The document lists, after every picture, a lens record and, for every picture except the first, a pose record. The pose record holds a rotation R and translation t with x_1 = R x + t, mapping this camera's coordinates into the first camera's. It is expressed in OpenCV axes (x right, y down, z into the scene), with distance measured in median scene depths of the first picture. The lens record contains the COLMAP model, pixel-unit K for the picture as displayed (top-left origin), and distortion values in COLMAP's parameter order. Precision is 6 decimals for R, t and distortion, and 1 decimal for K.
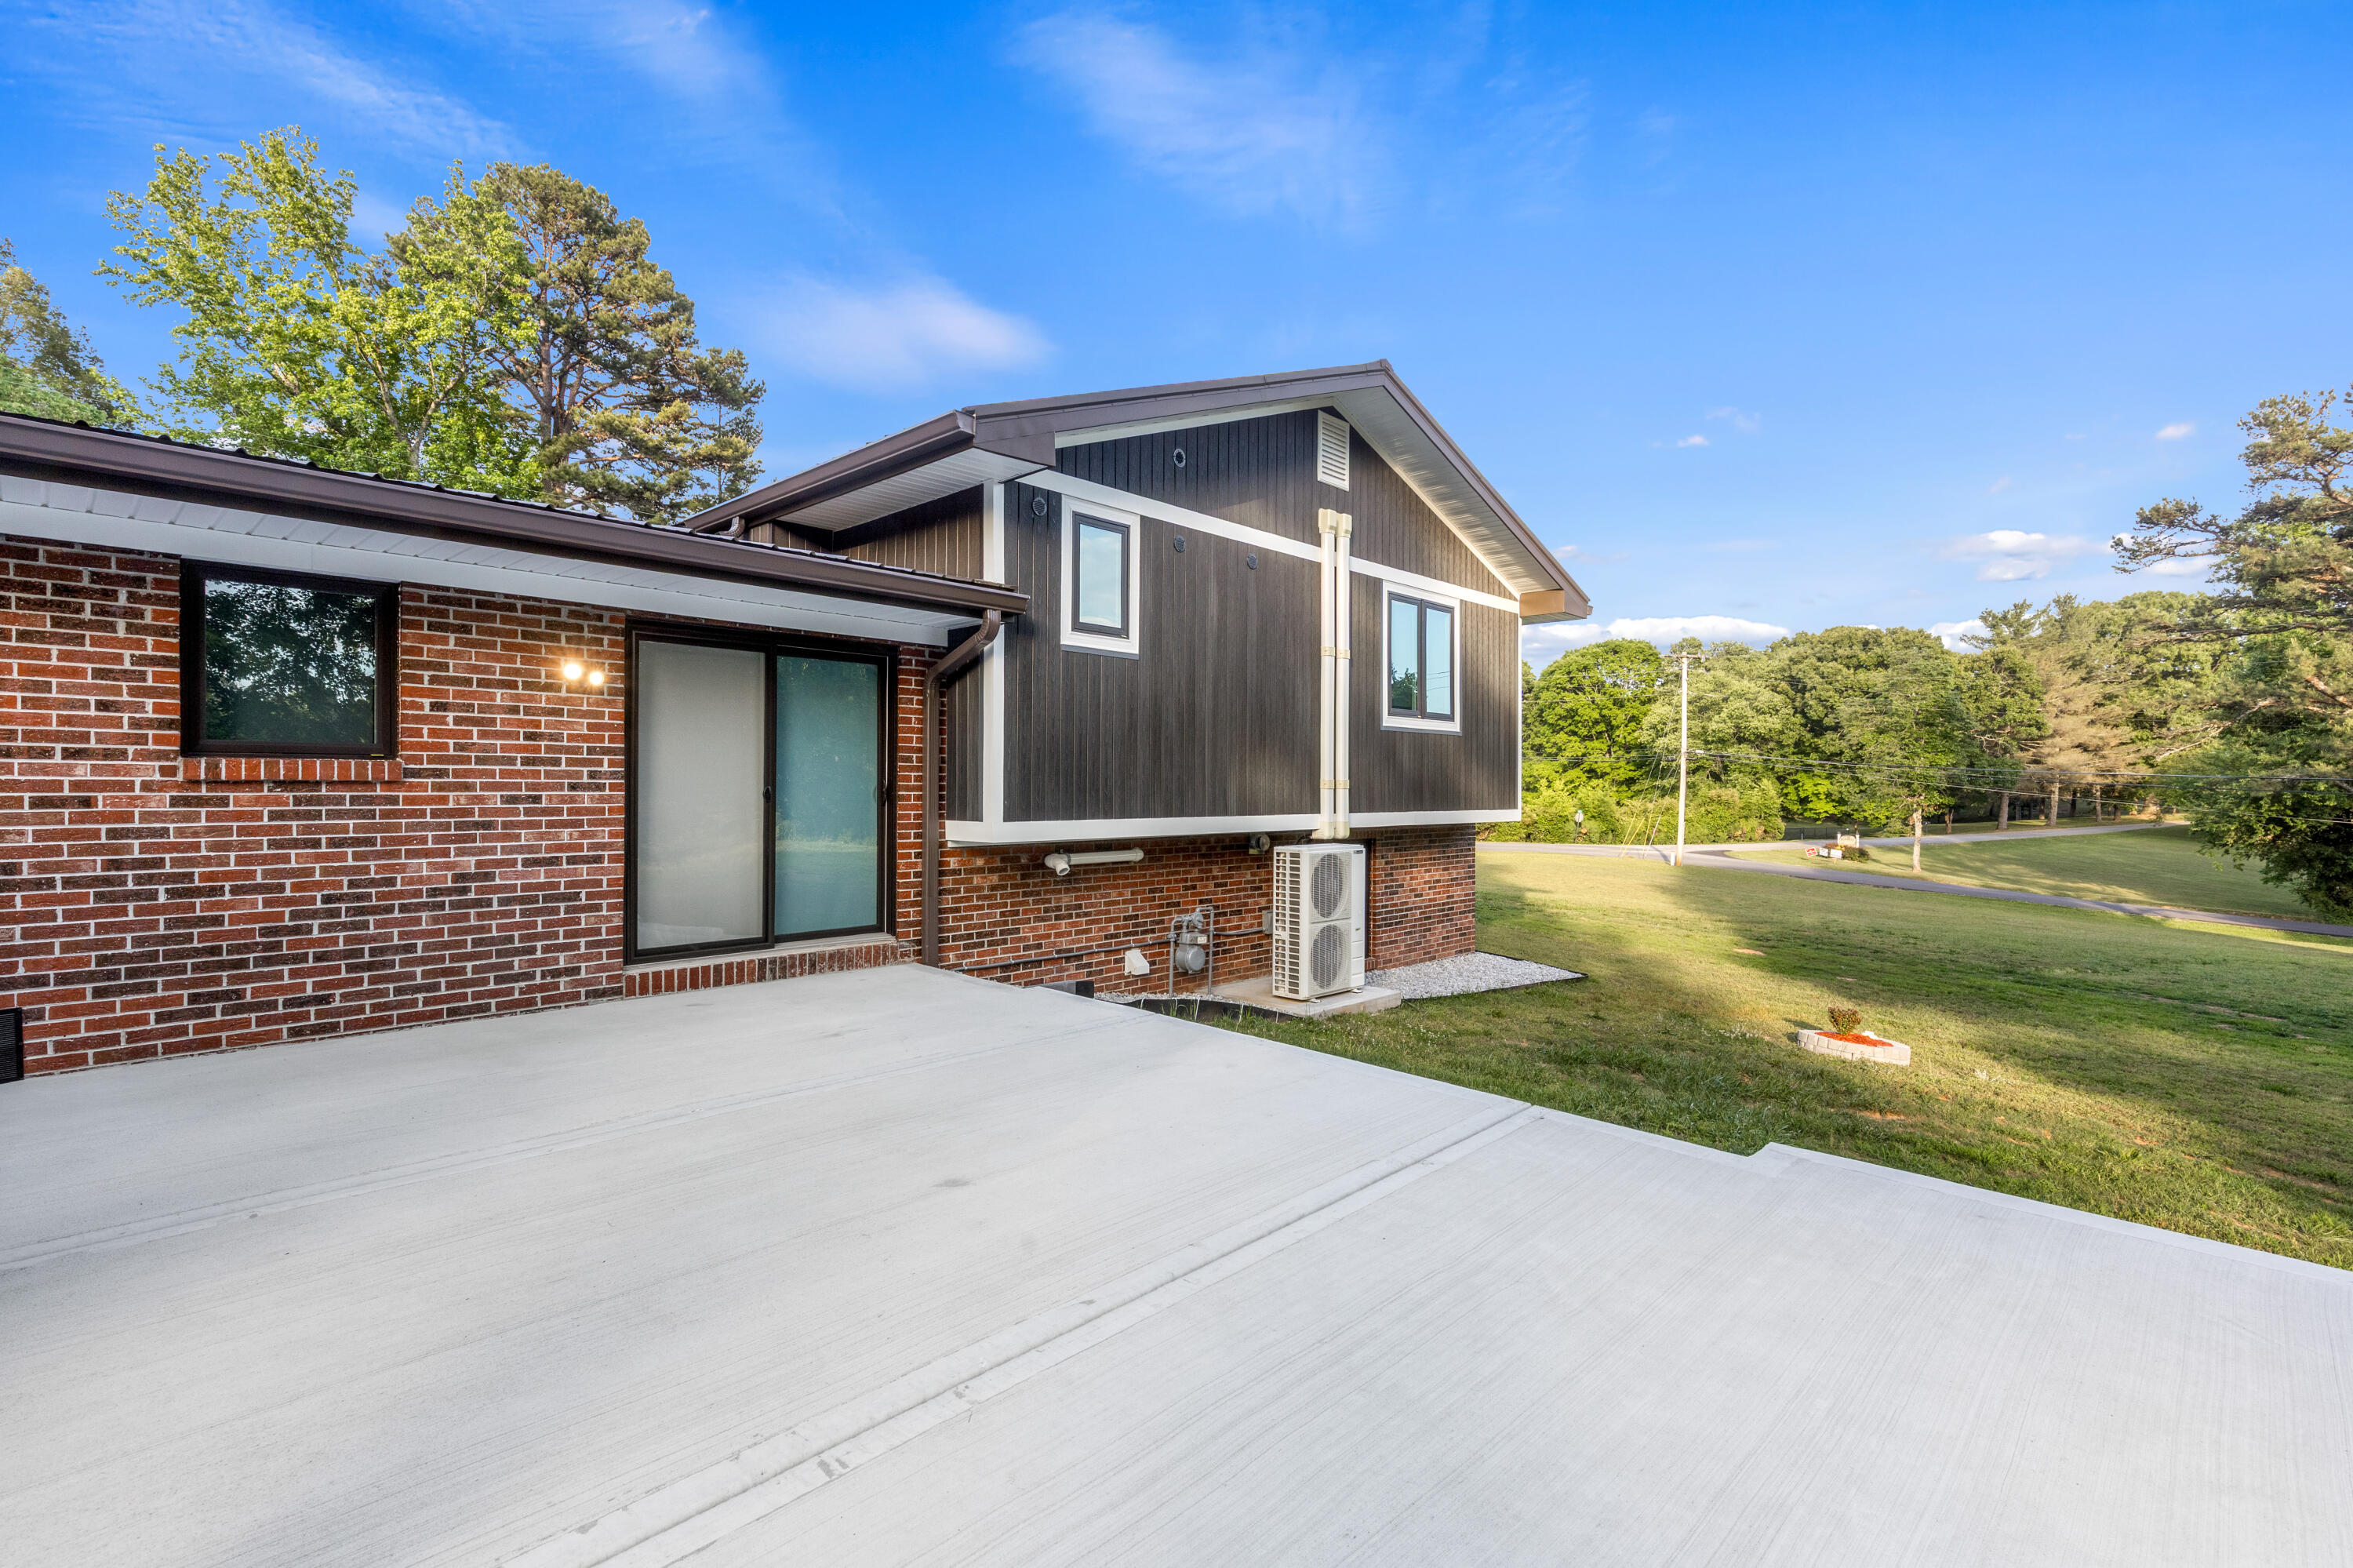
lens RADIAL K [[1074.9, 0, 1176.5], [0, 1074.9, 784.0], [0, 0, 1]] dist [0.007064, -0.000441]
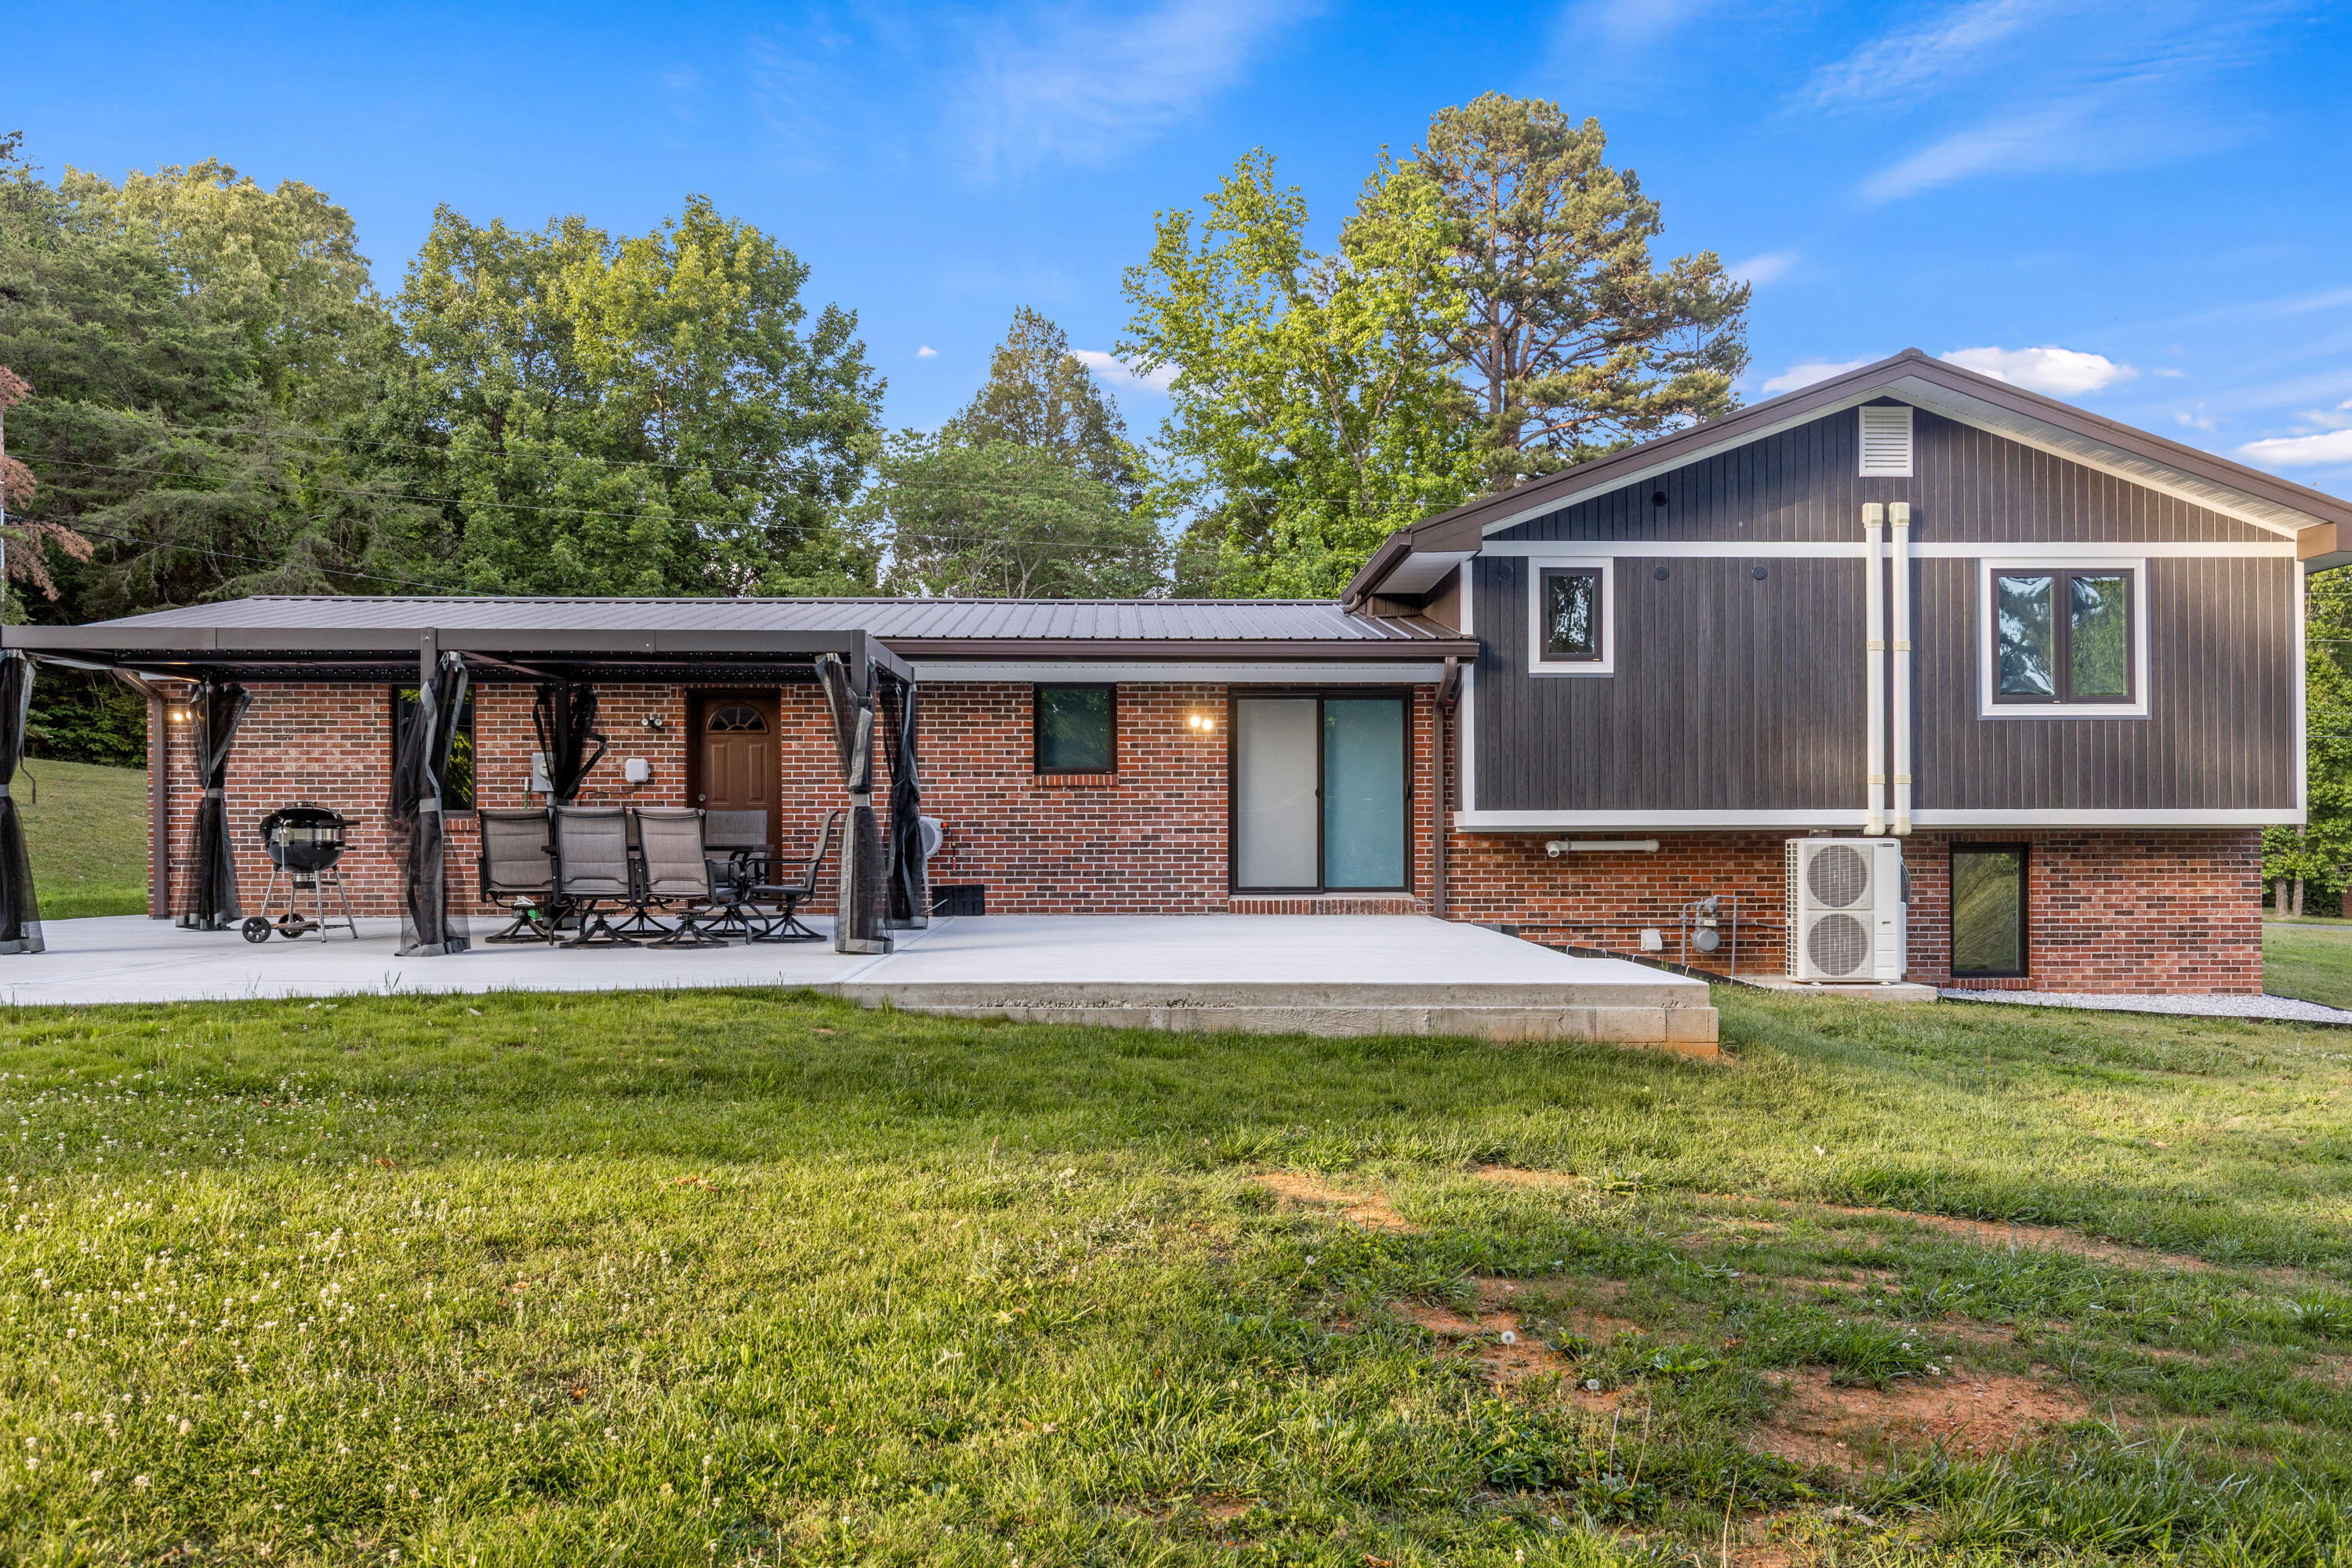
lens RADIAL K [[1816.3, 0, 1172.3], [0, 1816.3, 838.3], [0, 0, 1]] dist [0.008288, 0.001889]
pose [[0.708538, -0.012936, -0.705554, 1.427269], [0.008013, 0.999915, -0.010286, 0.110090], [0.705627, 0.001634, 0.708581, -1.068803]]
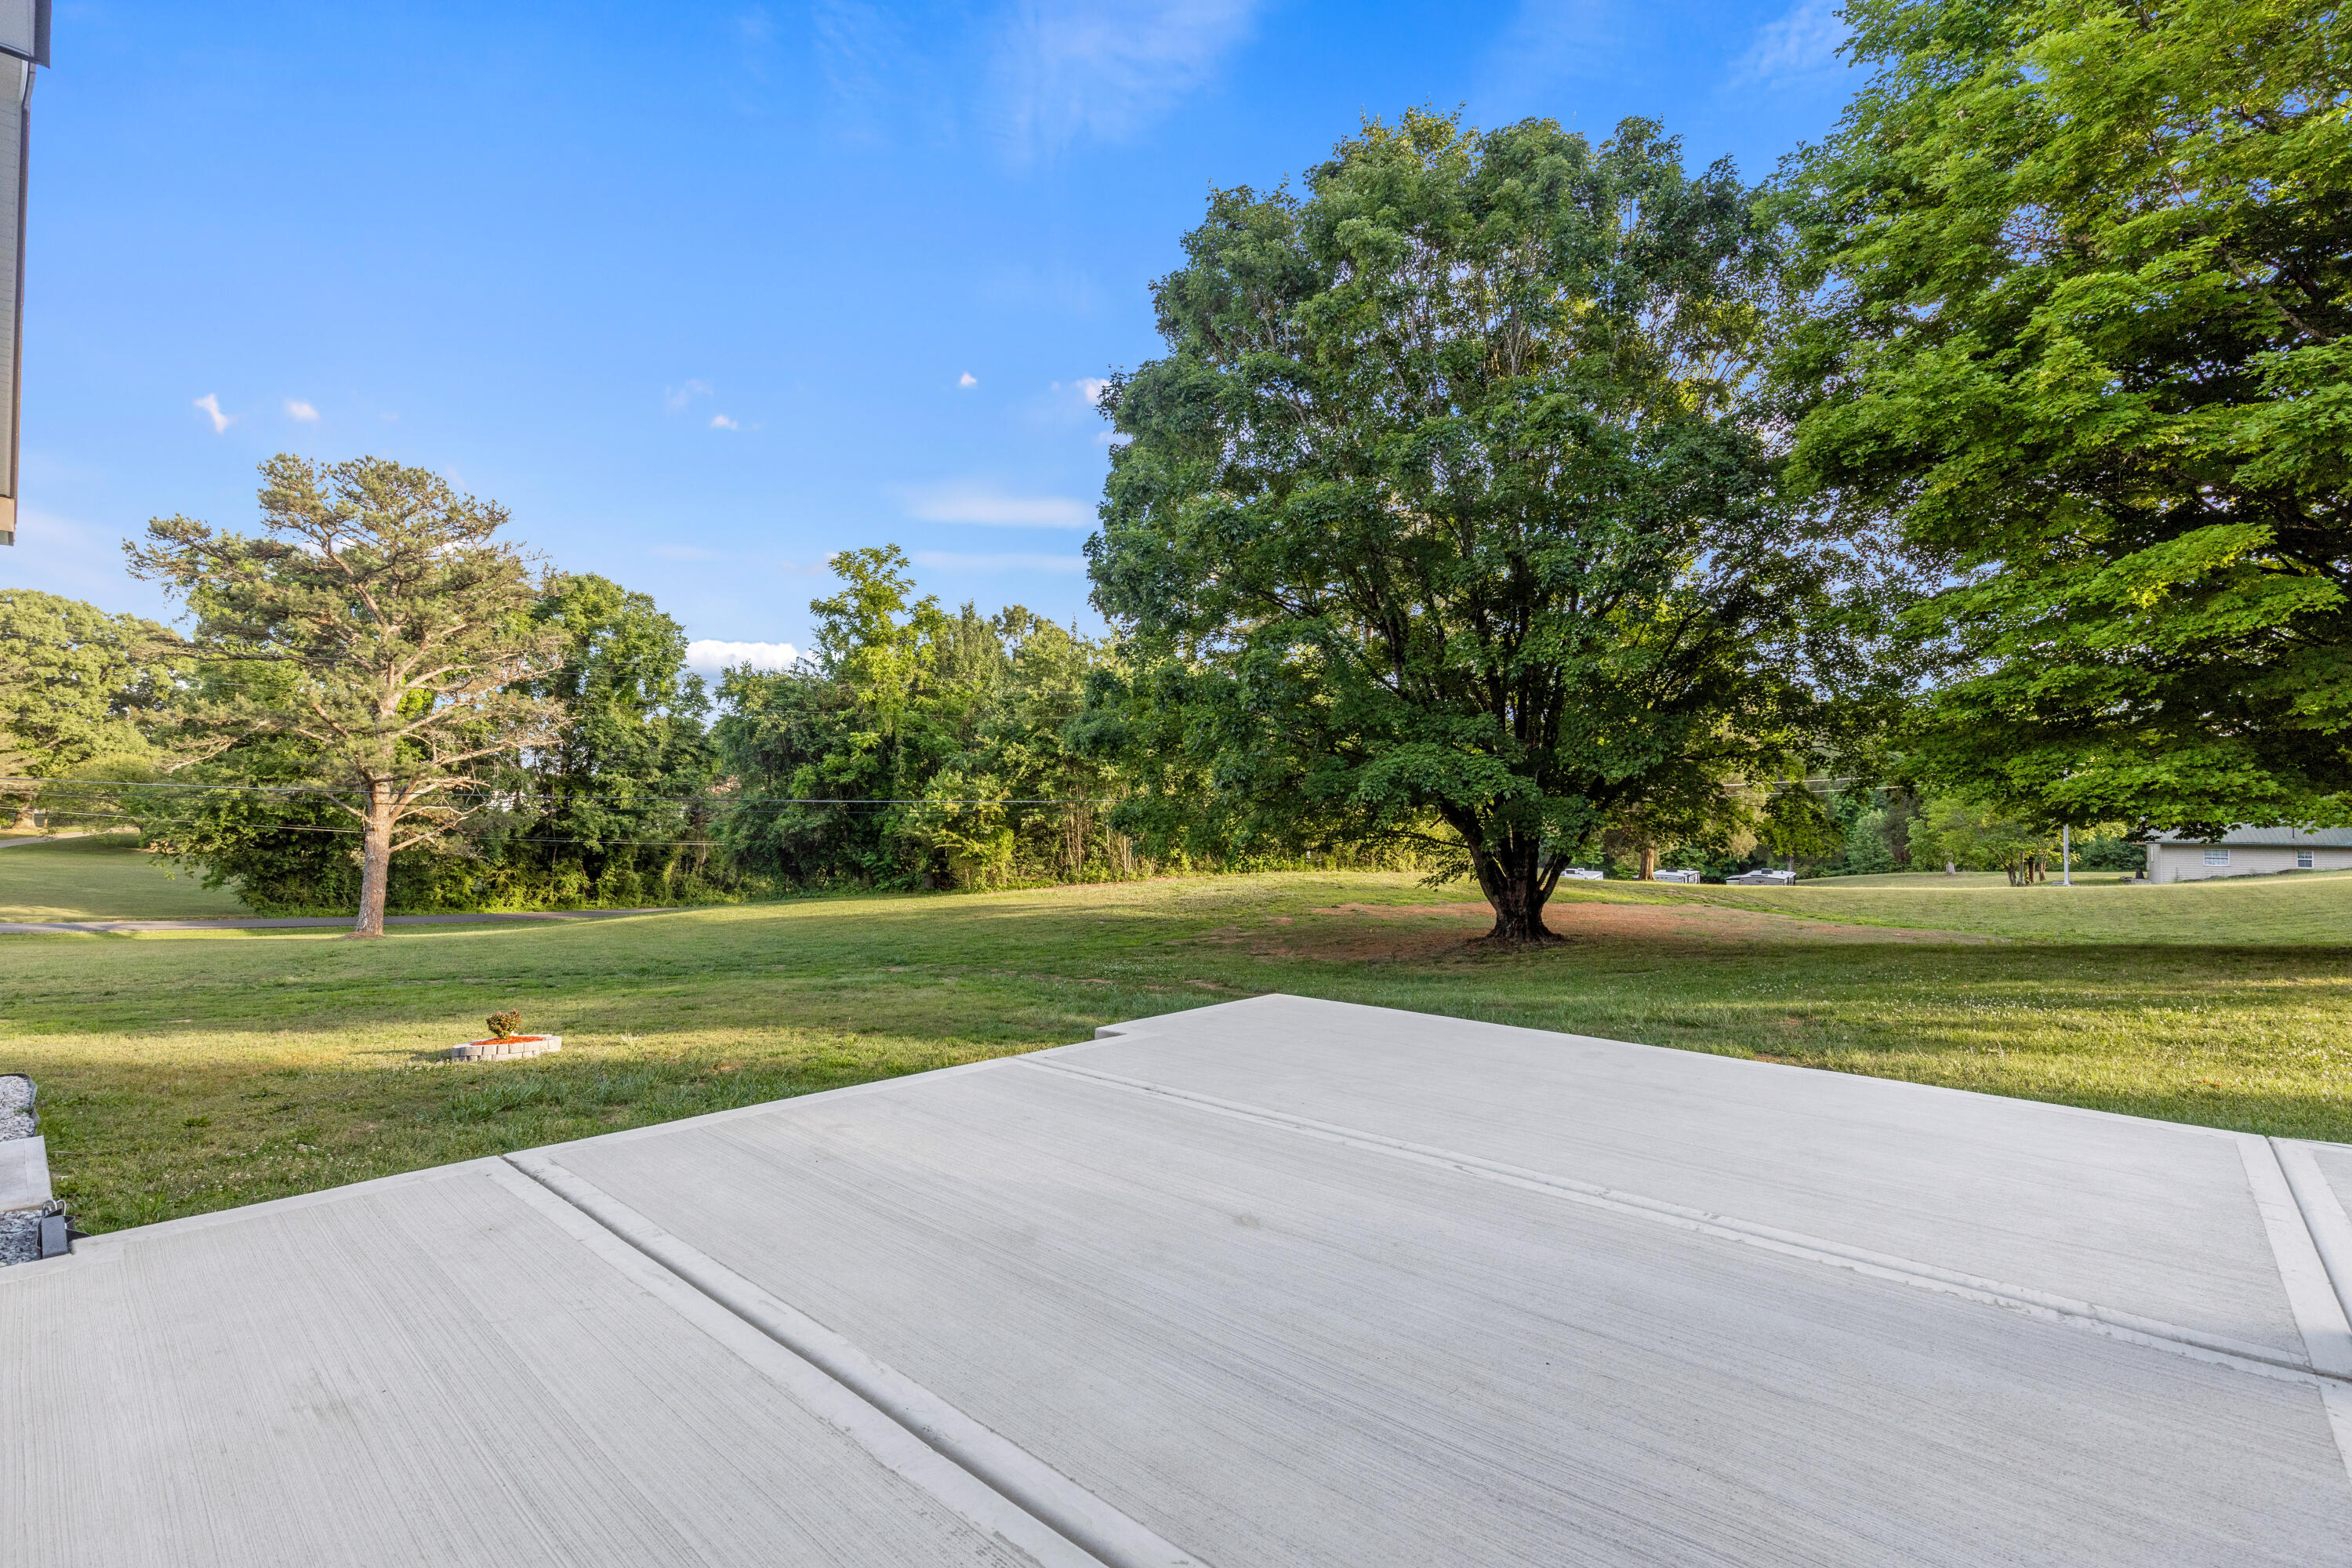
lens RADIAL K [[1054.1, 0, 1164.5], [0, 1054.1, 785.6], [0, 0, 1]] dist [0.008570, -0.000059]
pose [[-0.016957, 0.014284, 0.999754, -0.640257], [-0.004041, 0.999889, -0.014355, 0.005771], [-0.999848, -0.004284, -0.016897, 0.624070]]
